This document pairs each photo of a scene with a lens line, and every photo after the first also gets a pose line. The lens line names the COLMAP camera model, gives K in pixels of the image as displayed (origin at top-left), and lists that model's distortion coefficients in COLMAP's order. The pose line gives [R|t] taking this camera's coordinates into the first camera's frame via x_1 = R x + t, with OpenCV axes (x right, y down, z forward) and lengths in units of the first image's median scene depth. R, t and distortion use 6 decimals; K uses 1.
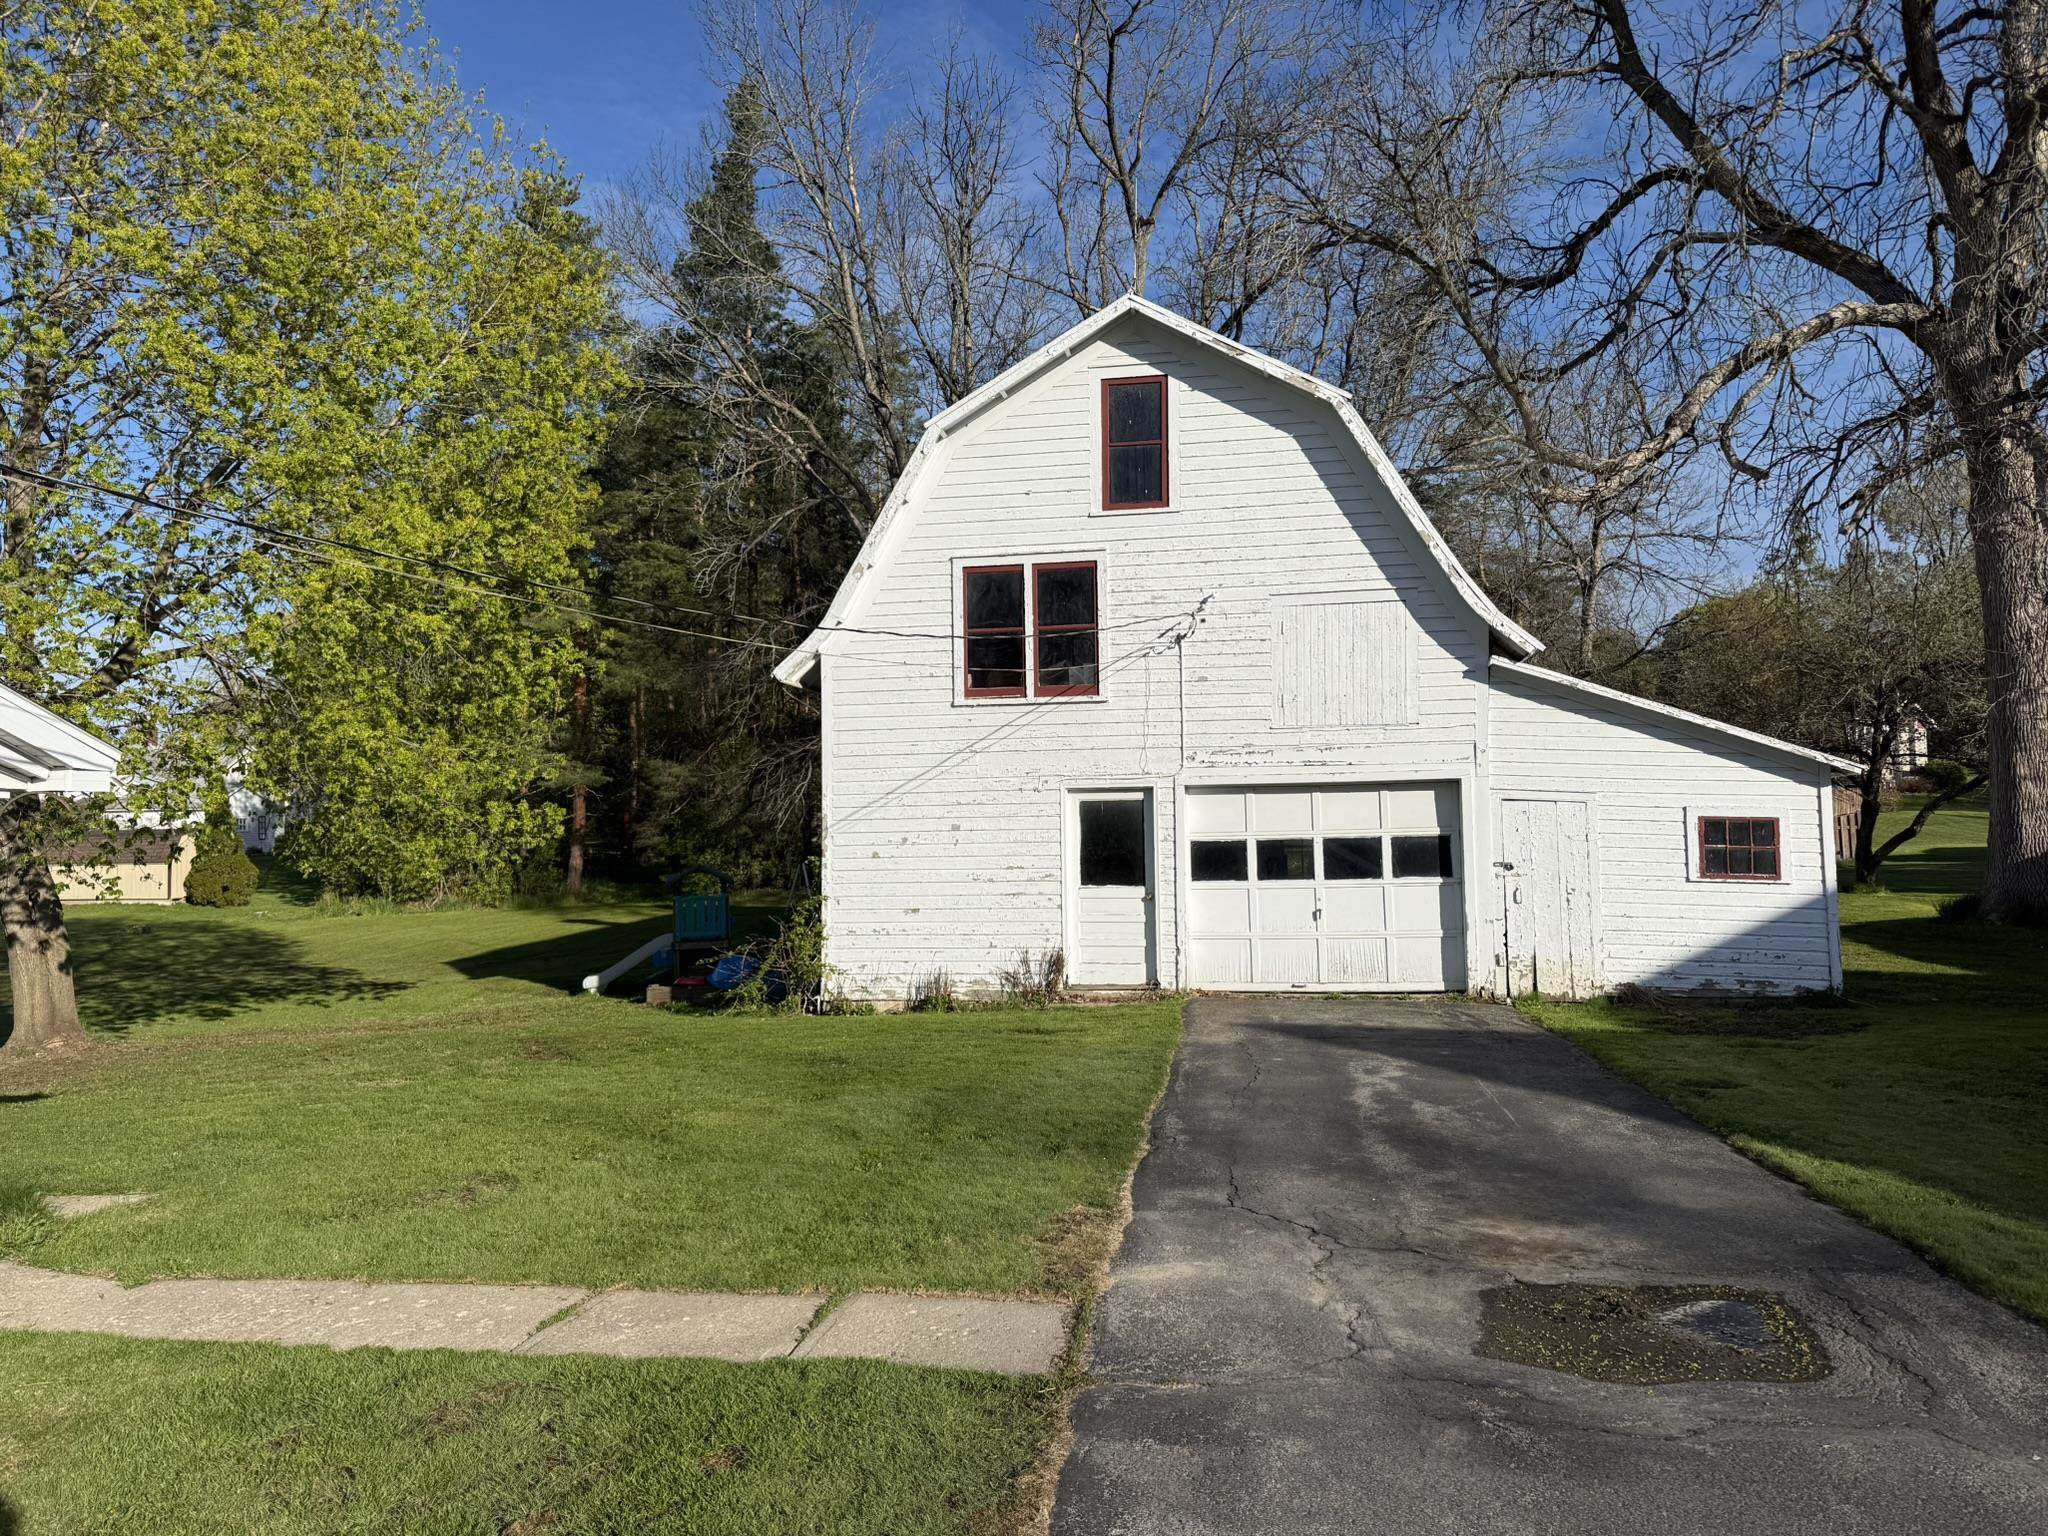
lens RADIAL K [[1520.5, 0, 1022.6], [0, 1520.5, 761.7], [0, 0, 1]] dist [0.110013, -0.089868]
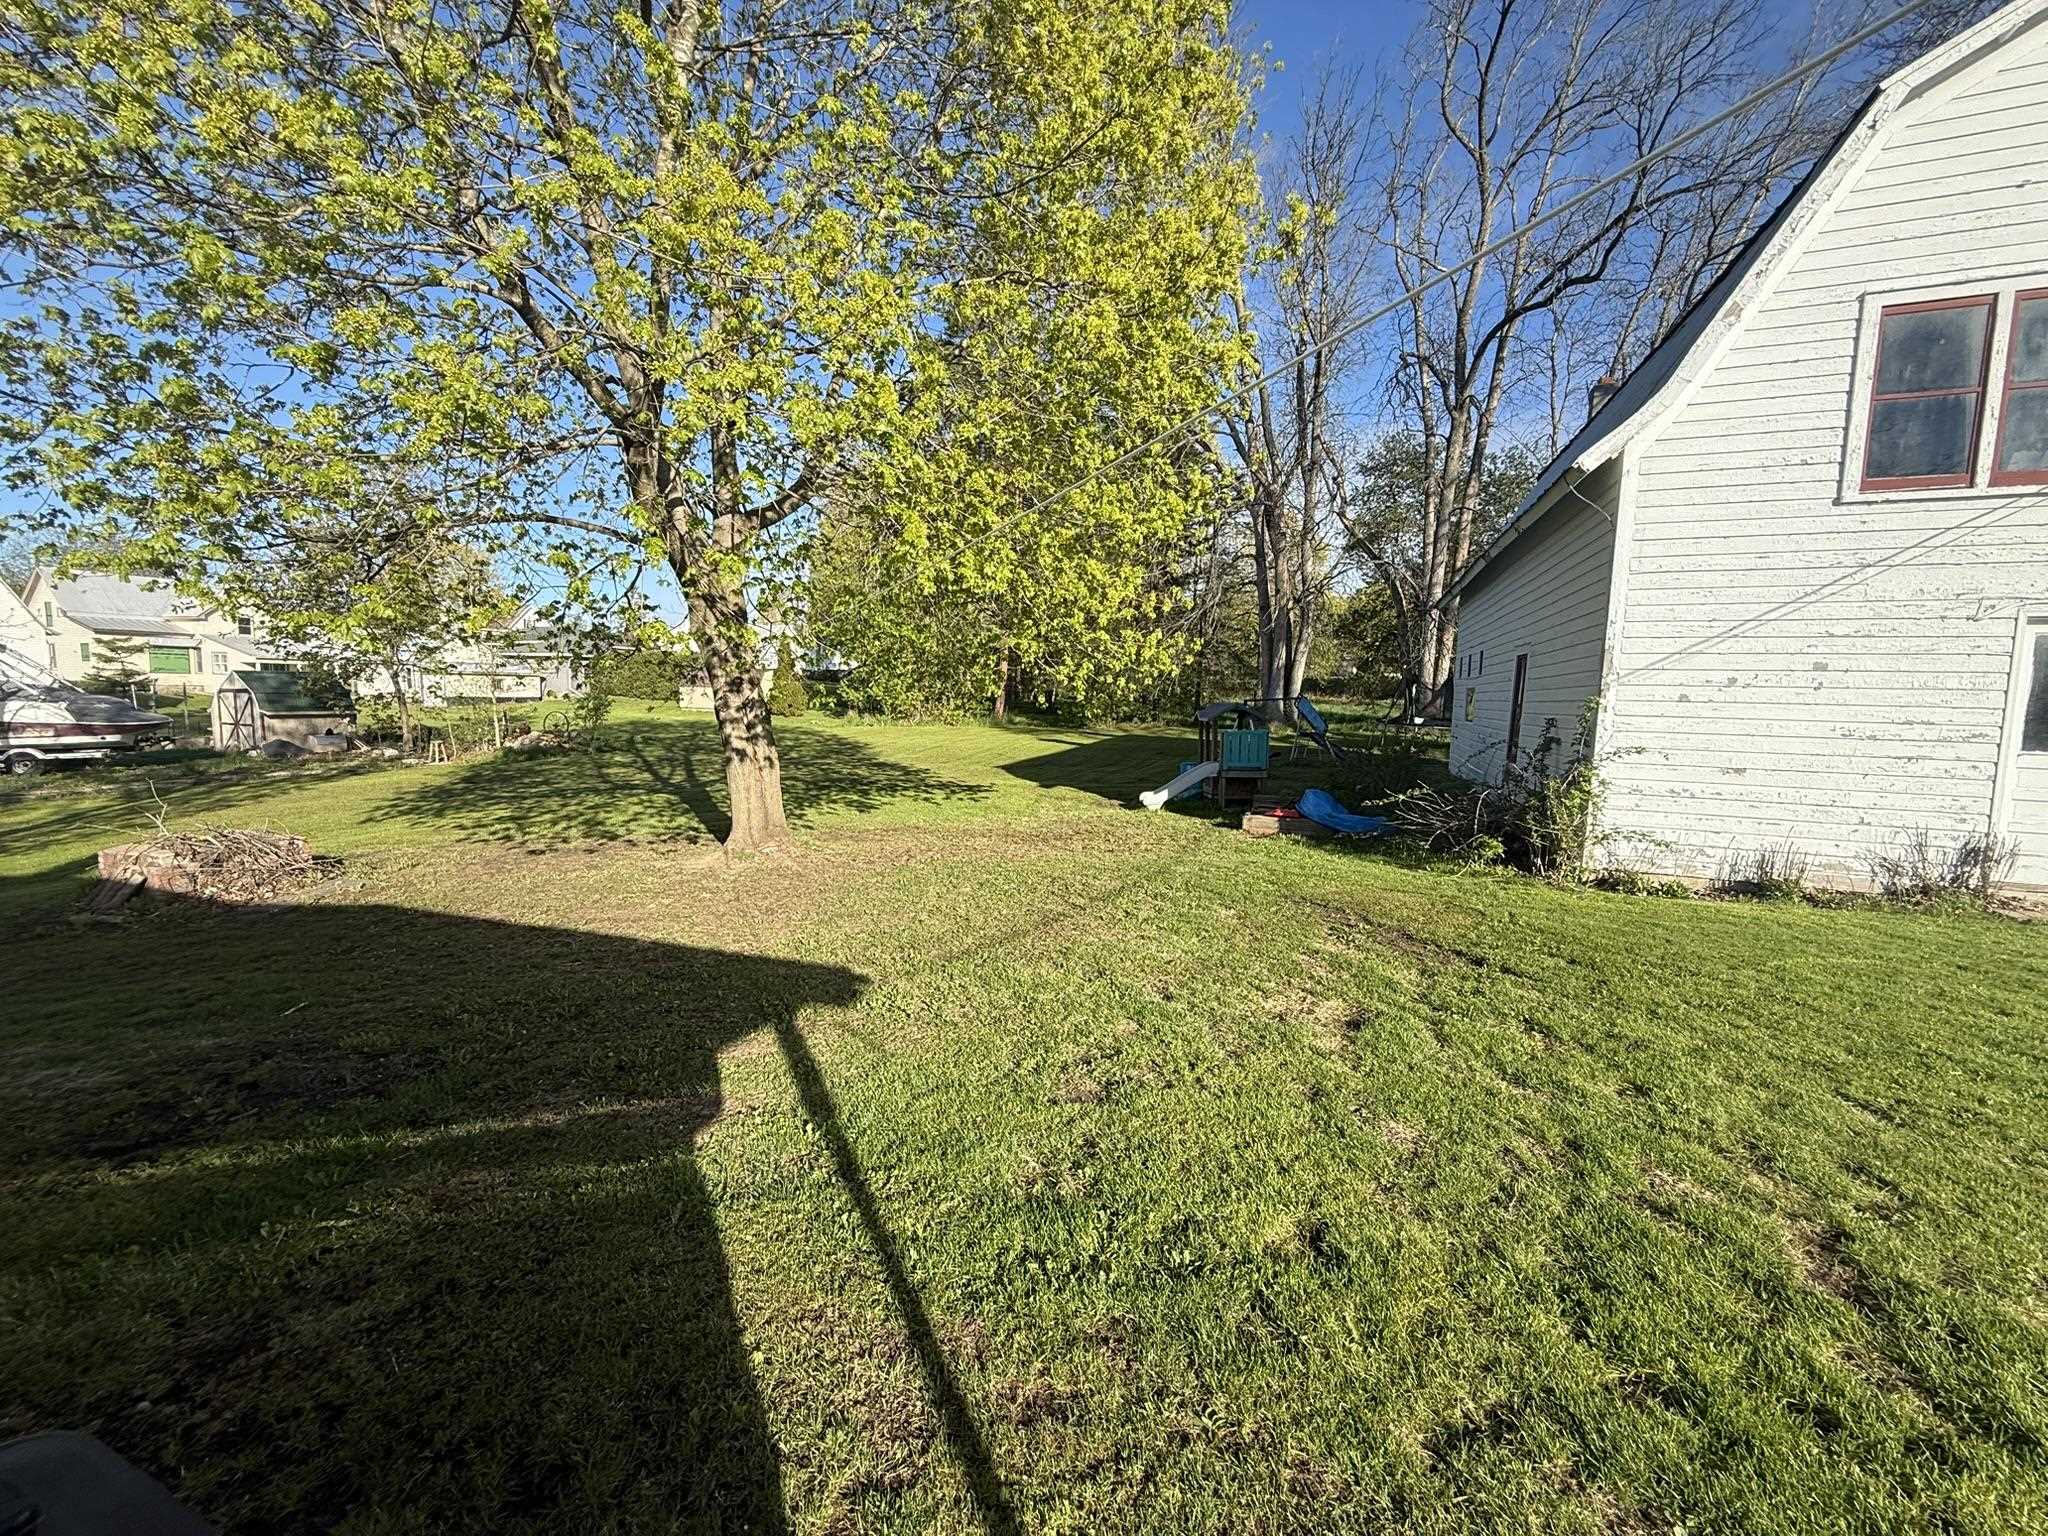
lens RADIAL K [[813.6, 0, 1017.5], [0, 813.6, 769.8], [0, 0, 1]] dist [0.000077, -0.000261]
pose [[0.981364, 0.058075, -0.183170, -0.367509], [-0.032010, 0.989324, 0.142171, 0.049955], [0.189471, -0.133659, 0.972747, 0.525428]]
